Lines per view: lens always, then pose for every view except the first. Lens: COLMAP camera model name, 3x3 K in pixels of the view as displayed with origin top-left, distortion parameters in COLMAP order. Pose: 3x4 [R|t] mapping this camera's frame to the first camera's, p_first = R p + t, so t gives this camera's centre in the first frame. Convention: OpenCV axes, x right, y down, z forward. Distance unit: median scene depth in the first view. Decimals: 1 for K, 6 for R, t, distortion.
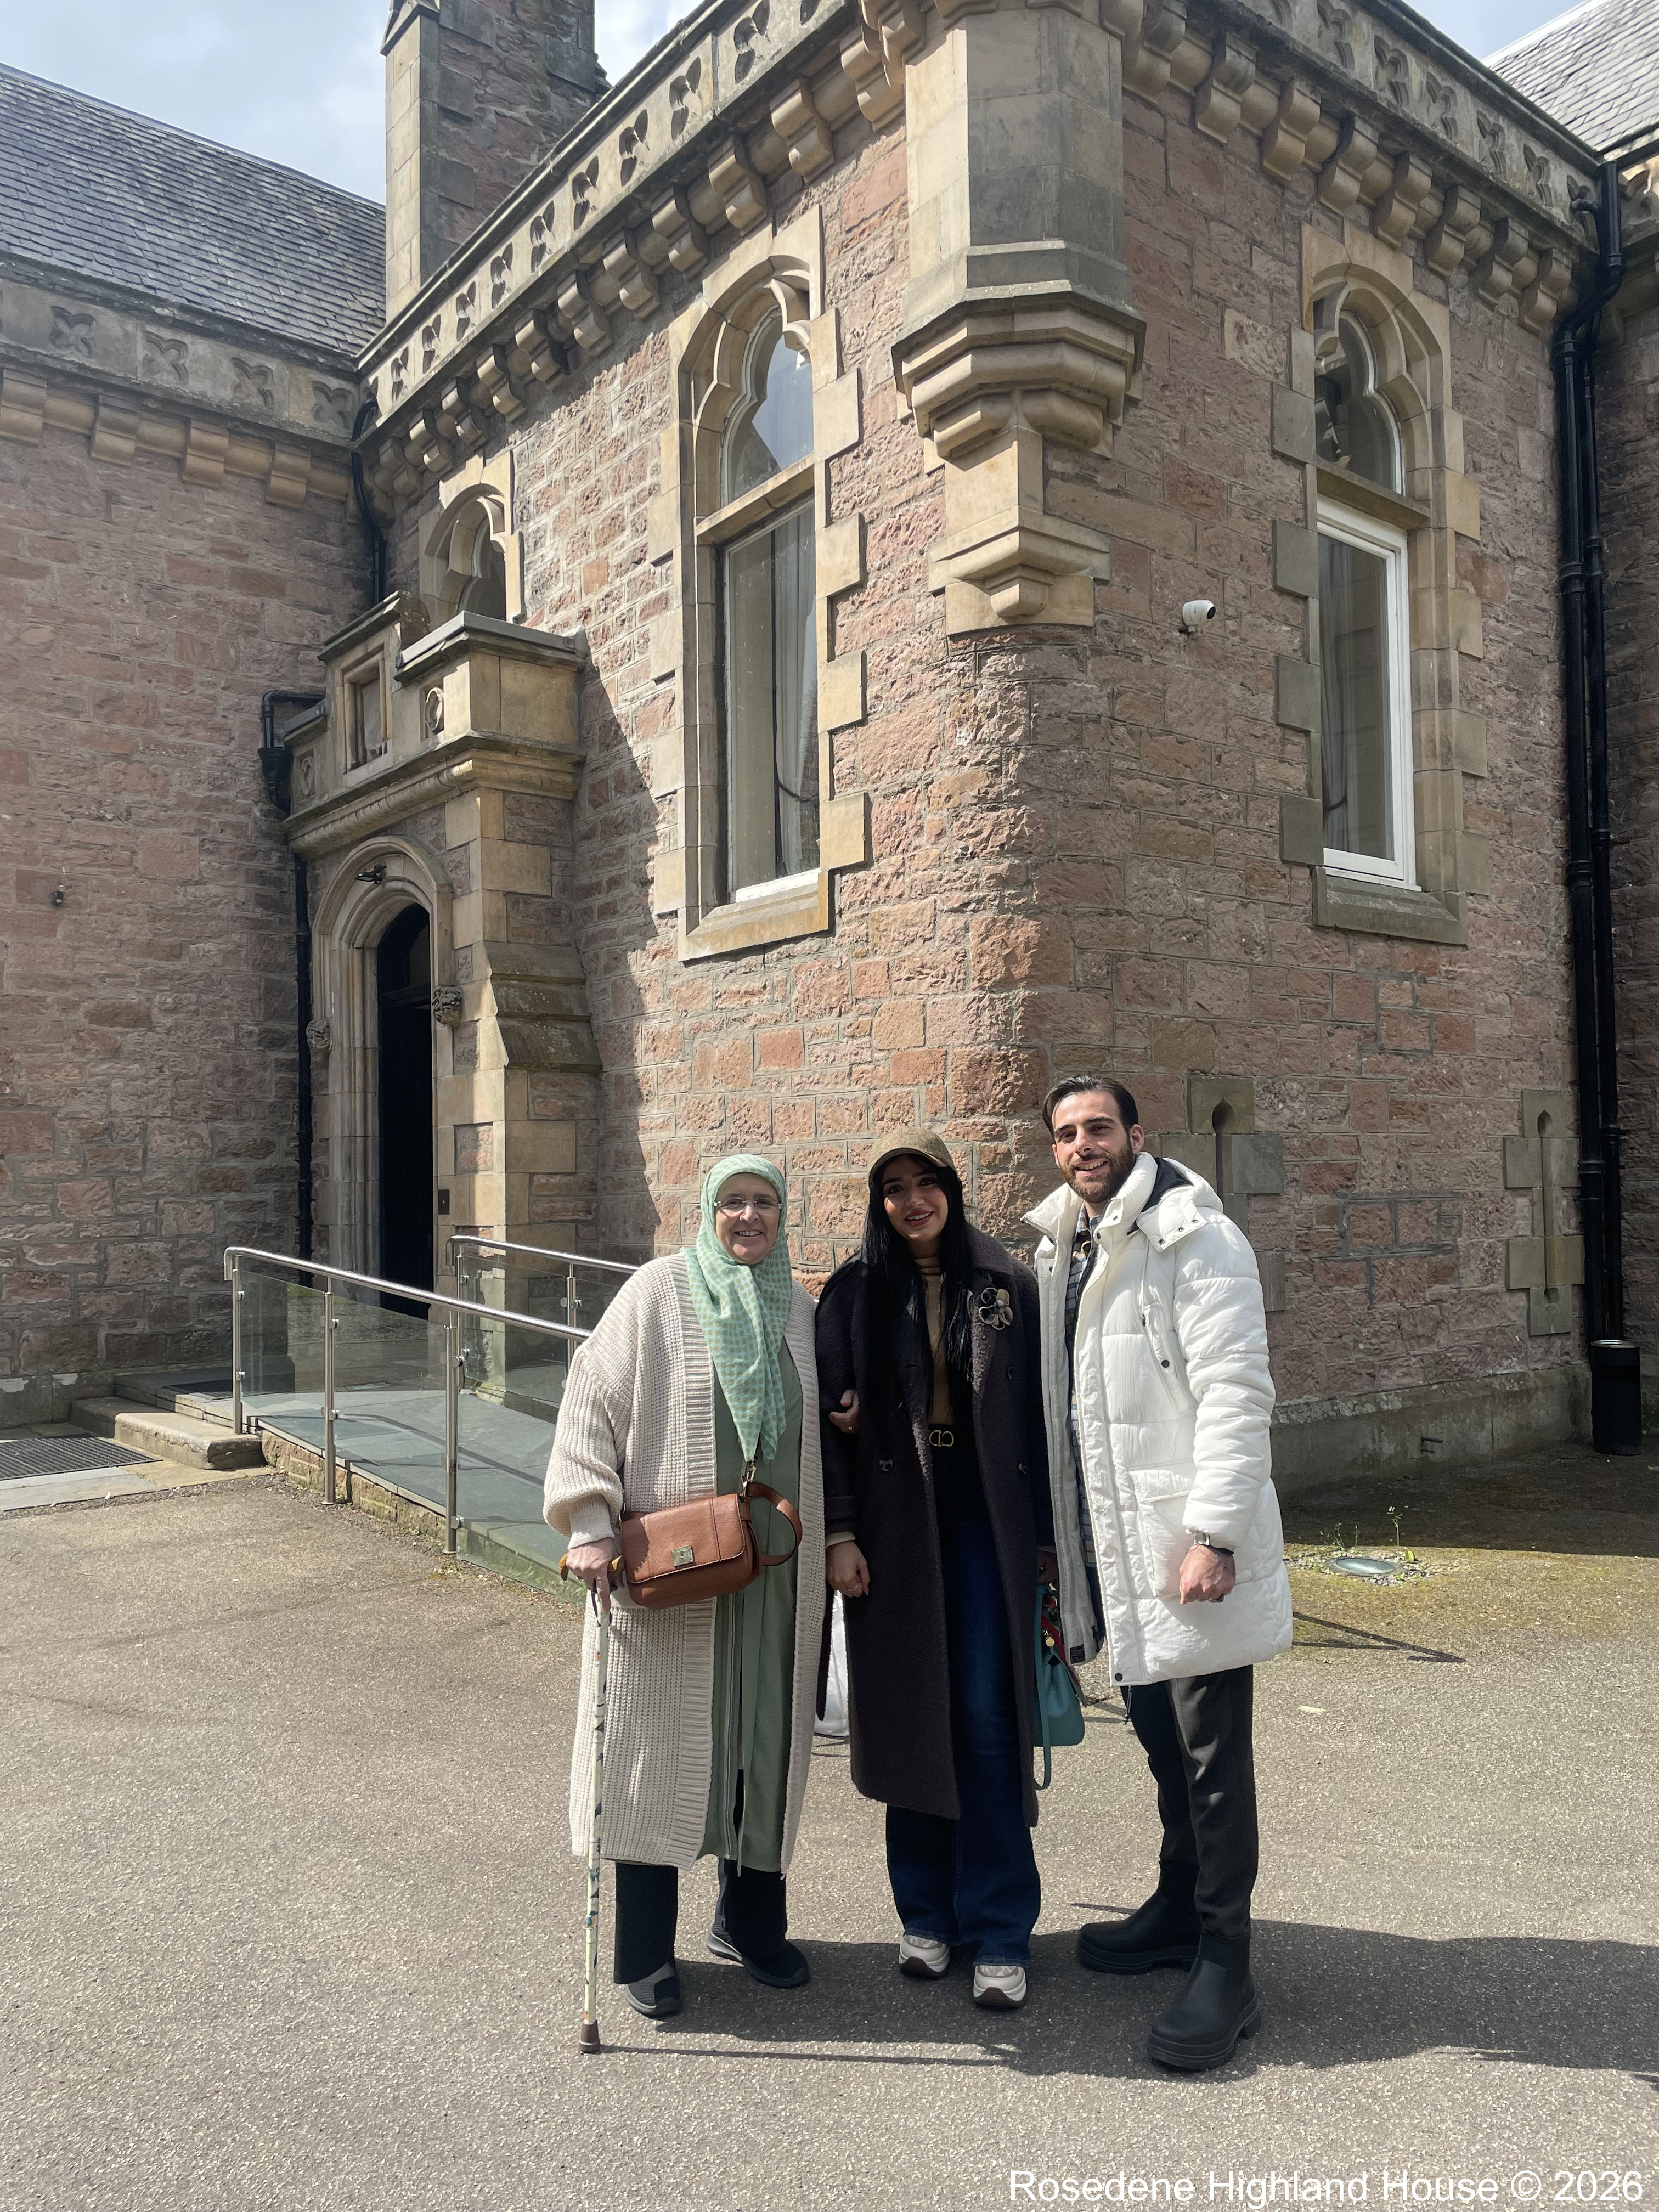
lens RADIAL K [[1670.4, 0, 819.9], [0, 1670.4, 1123.6], [0, 0, 1]] dist [0.093672, -0.118078]
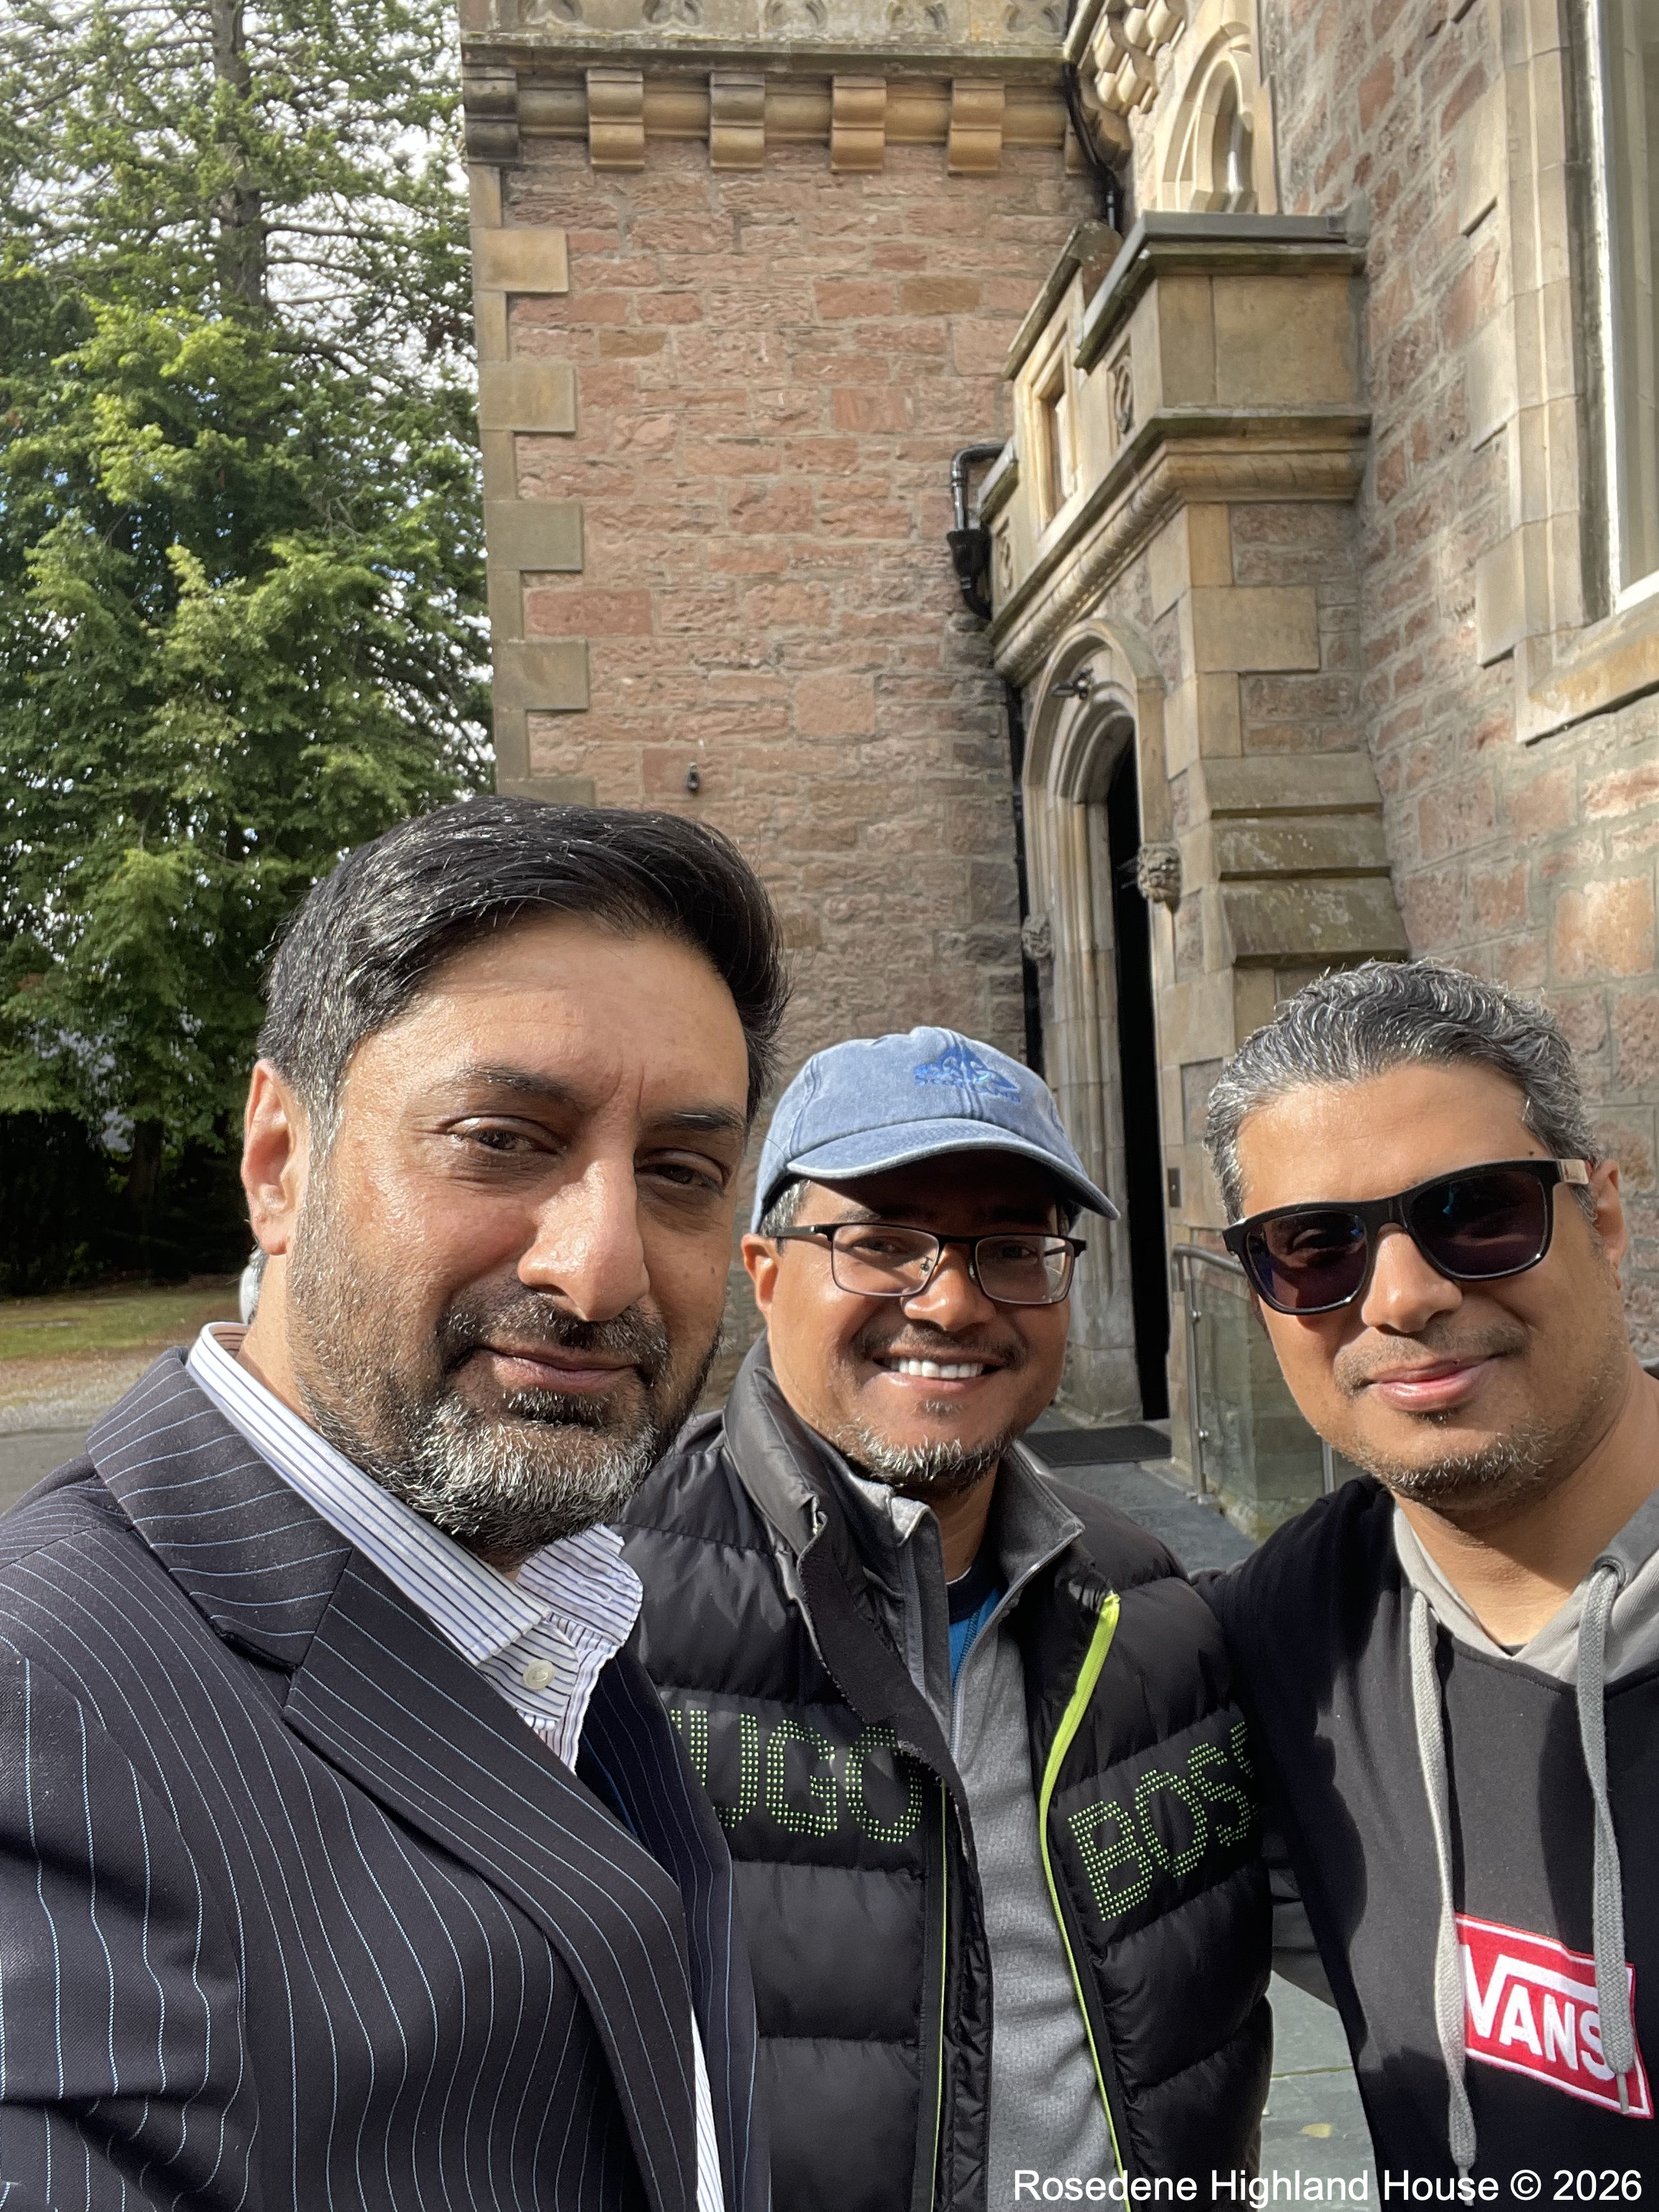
lens RADIAL K [[1980.1, 0, 823.5], [0, 1980.1, 1097.4], [0, 0, 1]] dist [0.086749, -0.072330]
pose [[0.855999, -0.037967, -0.515581, 0.047751], [0.052688, 0.998514, 0.013945, -0.004069], [0.514285, -0.039102, 0.856727, 0.305872]]
